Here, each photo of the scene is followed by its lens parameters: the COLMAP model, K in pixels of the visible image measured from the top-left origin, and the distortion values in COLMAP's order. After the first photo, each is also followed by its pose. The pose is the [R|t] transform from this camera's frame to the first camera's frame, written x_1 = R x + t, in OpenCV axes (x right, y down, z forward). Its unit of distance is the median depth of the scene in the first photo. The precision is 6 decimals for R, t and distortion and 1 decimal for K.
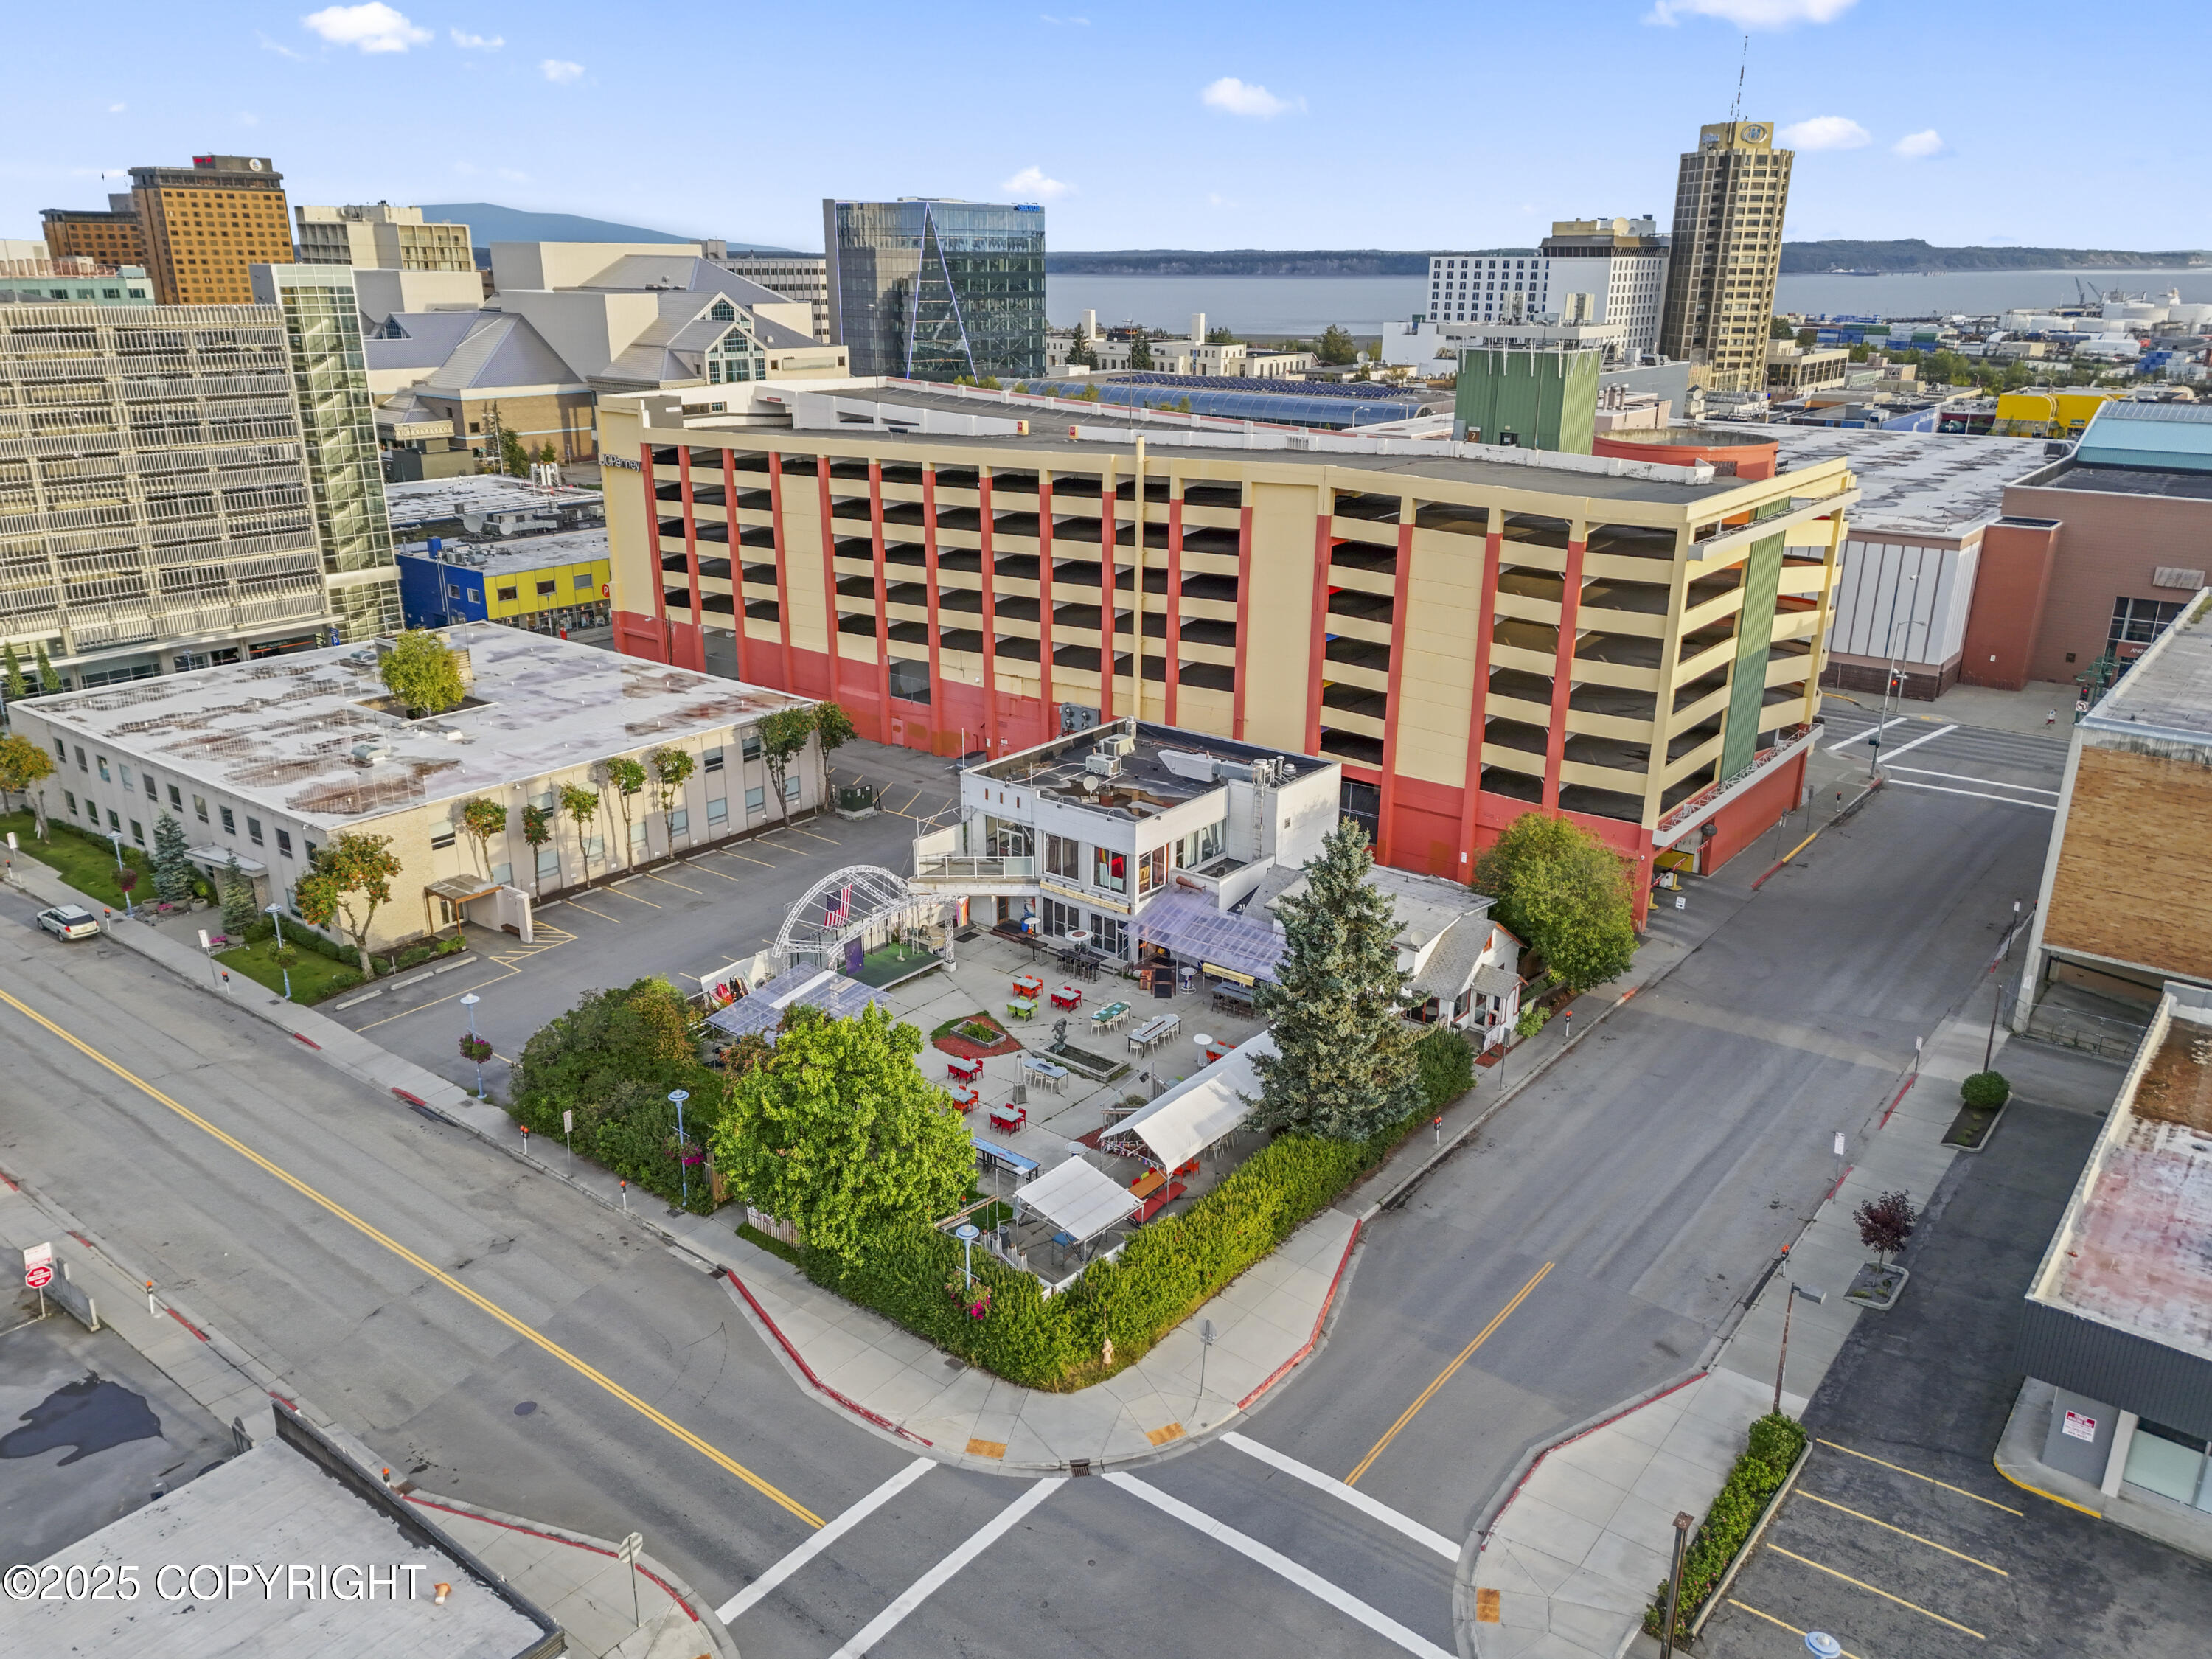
lens RADIAL K [[1643.0, 0, 1106.0], [0, 1643.0, 829.5], [0, 0, 1]] dist [0.128733, -0.117570]
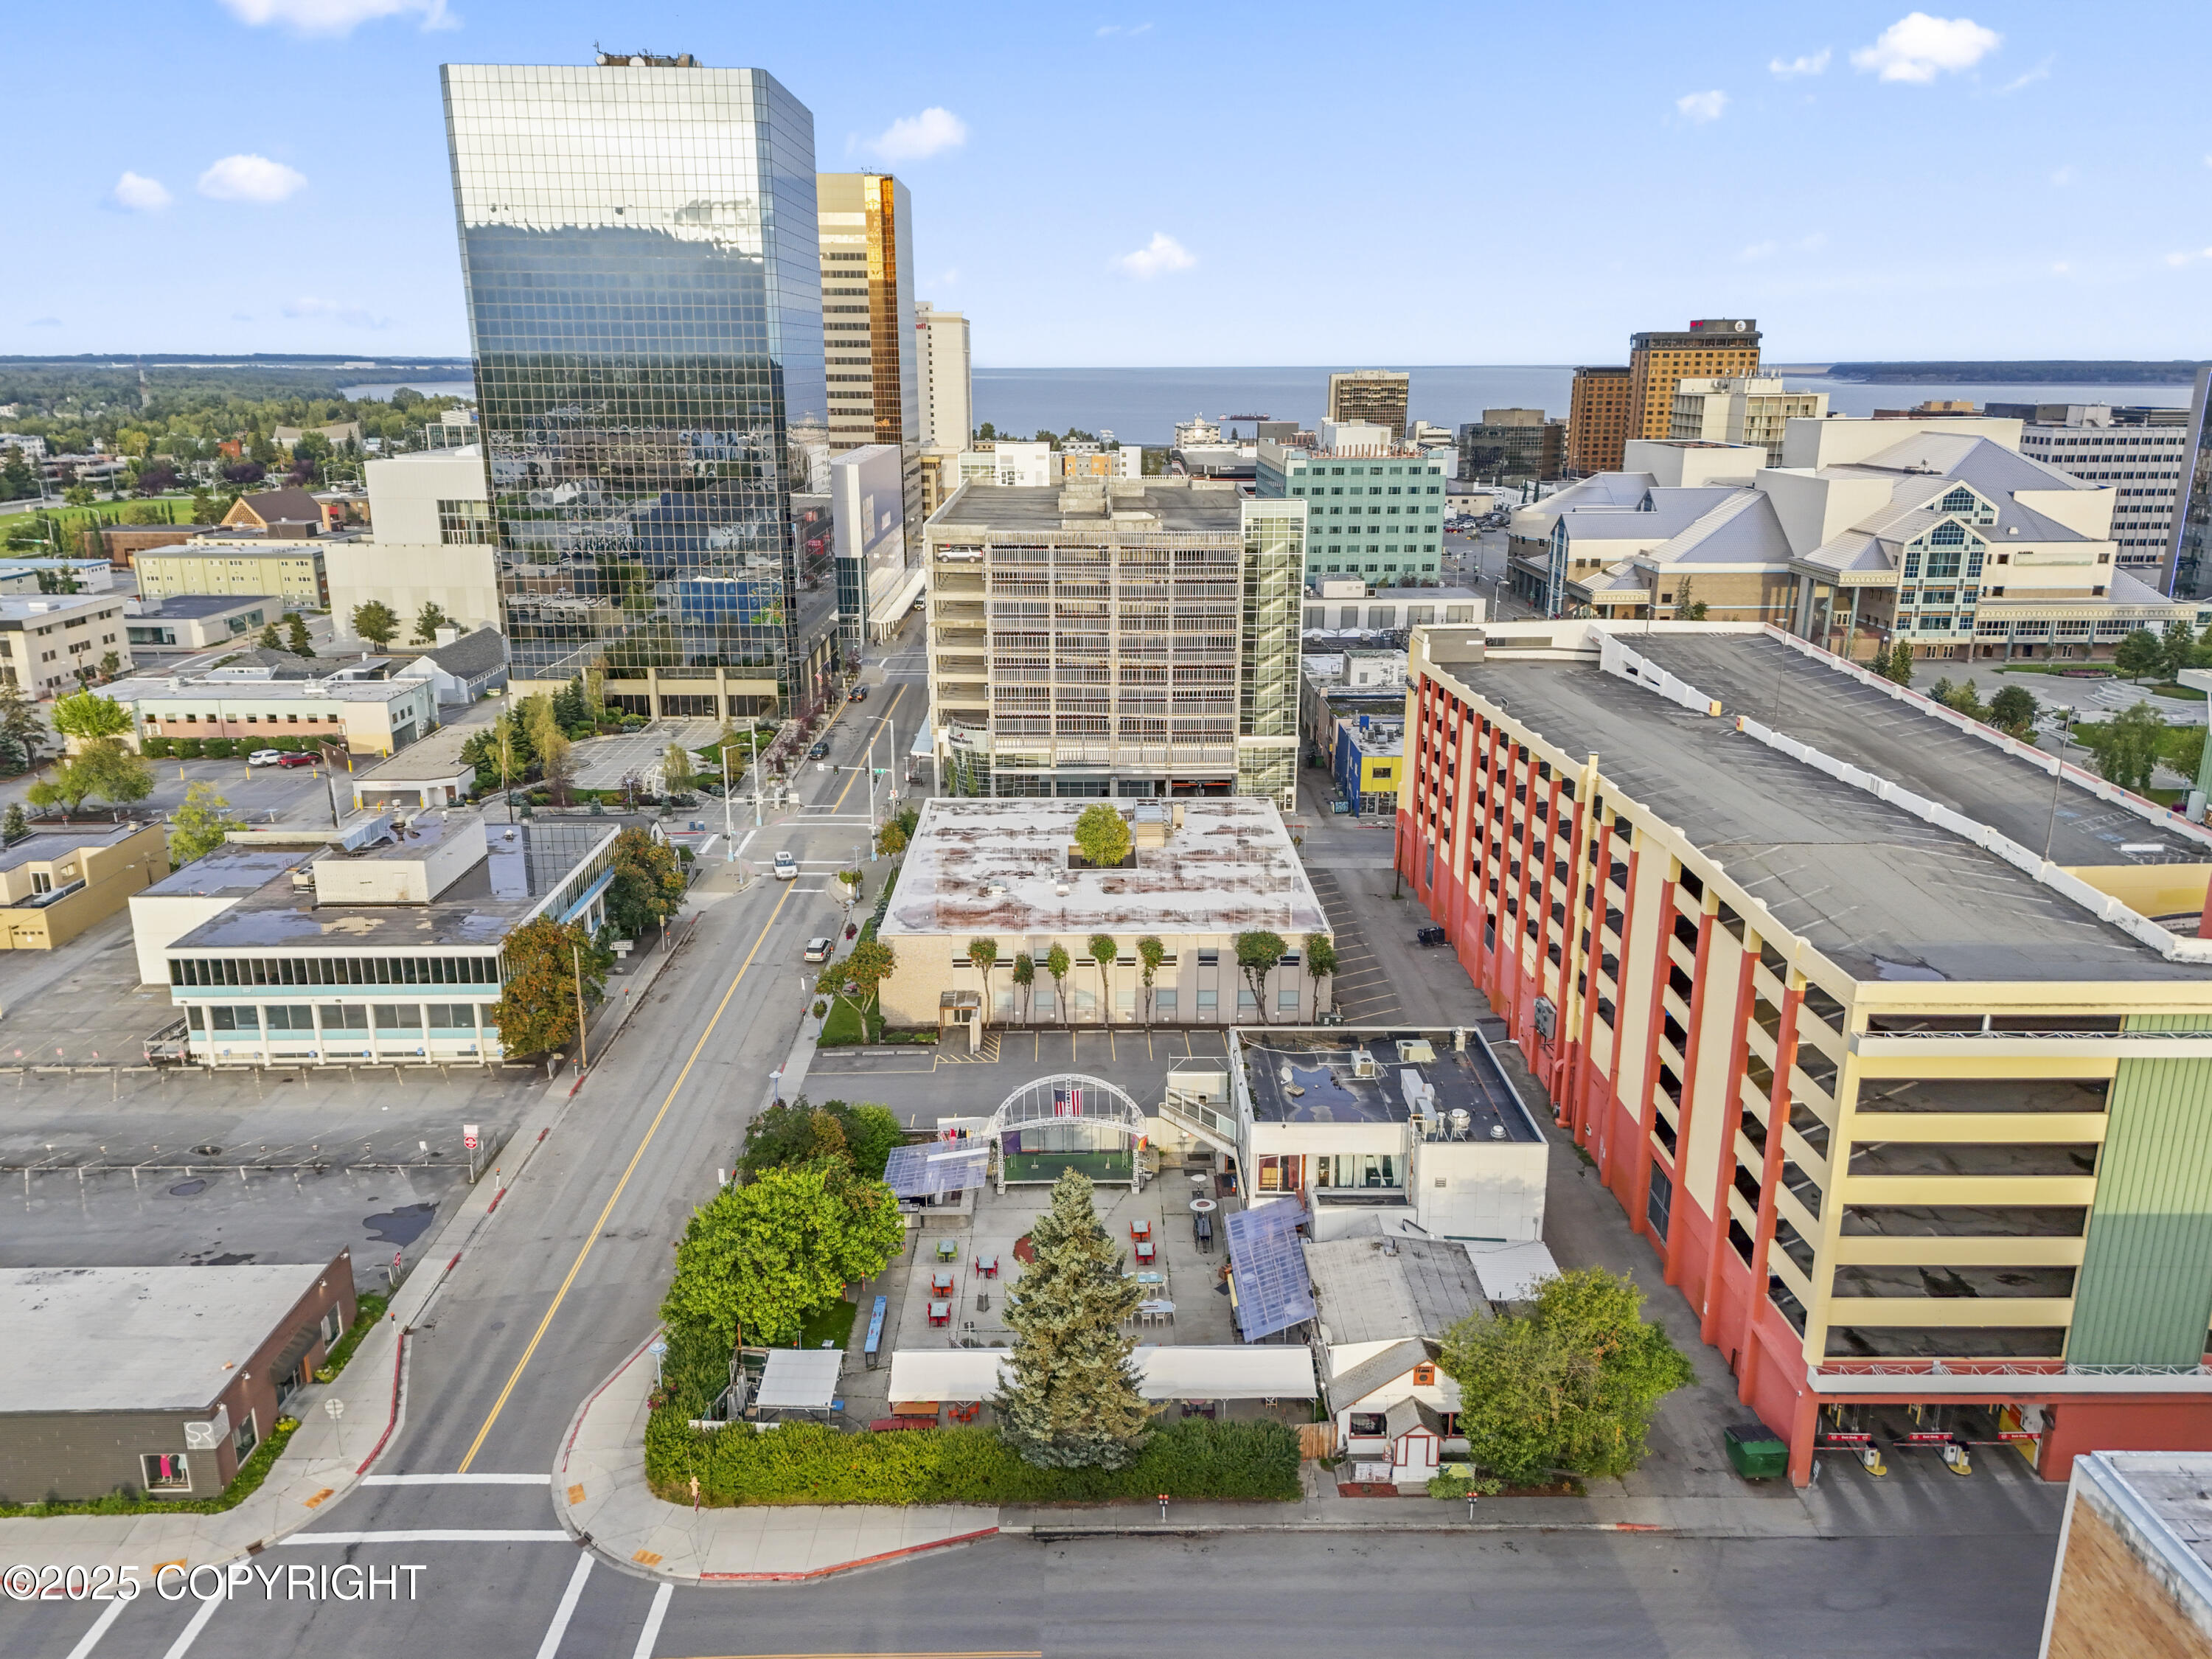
lens RADIAL K [[1643.0, 0, 1106.0], [0, 1643.0, 829.5], [0, 0, 1]] dist [0.128733, -0.117570]
pose [[0.632762, 0.212926, -0.744496, 0.425186], [-0.256766, 0.964750, 0.057689, -0.133685], [0.730537, 0.154658, 0.665129, 0.115389]]
